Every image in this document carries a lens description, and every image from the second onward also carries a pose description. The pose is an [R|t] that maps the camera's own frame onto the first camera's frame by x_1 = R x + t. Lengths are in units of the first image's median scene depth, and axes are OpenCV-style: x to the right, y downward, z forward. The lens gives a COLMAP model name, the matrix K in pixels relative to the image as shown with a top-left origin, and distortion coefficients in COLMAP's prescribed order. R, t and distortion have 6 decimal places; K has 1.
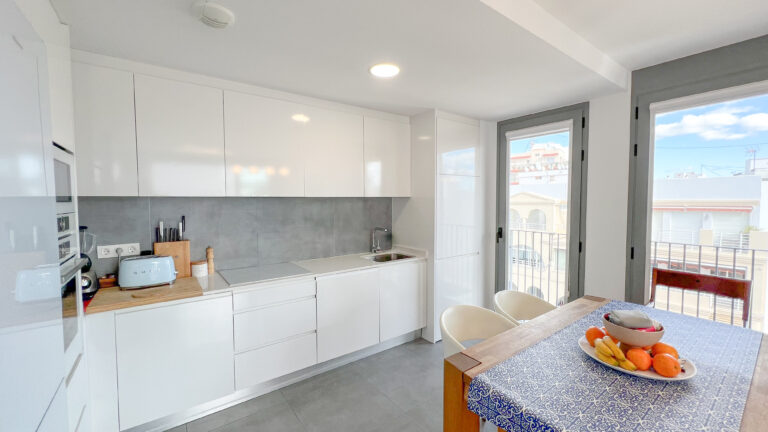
lens RADIAL K [[309.0, 0, 384.5], [0, 309.0, 213.8], [0, 0, 1]] dist [0.004117, -0.000446]
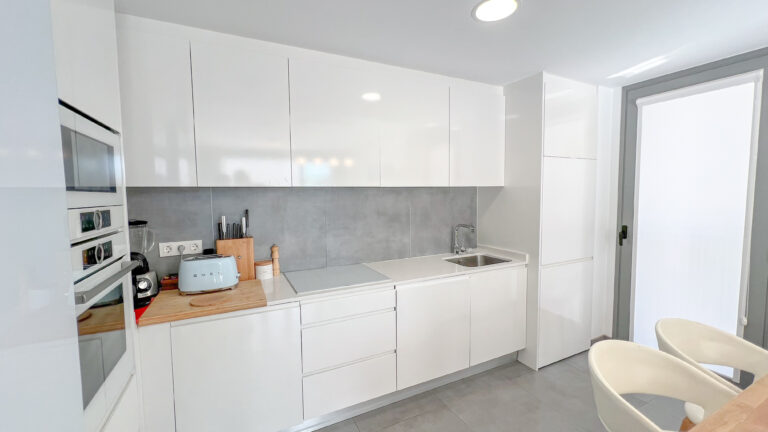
lens RADIAL K [[309.0, 0, 385.2], [0, 309.0, 216.9], [0, 0, 1]] dist [0.004117, -0.000446]
pose [[0.983886, 0.007694, -0.178633, -0.105249], [-0.002003, 0.999485, 0.032016, -0.000844], [0.178787, -0.031142, 0.983395, 0.203694]]
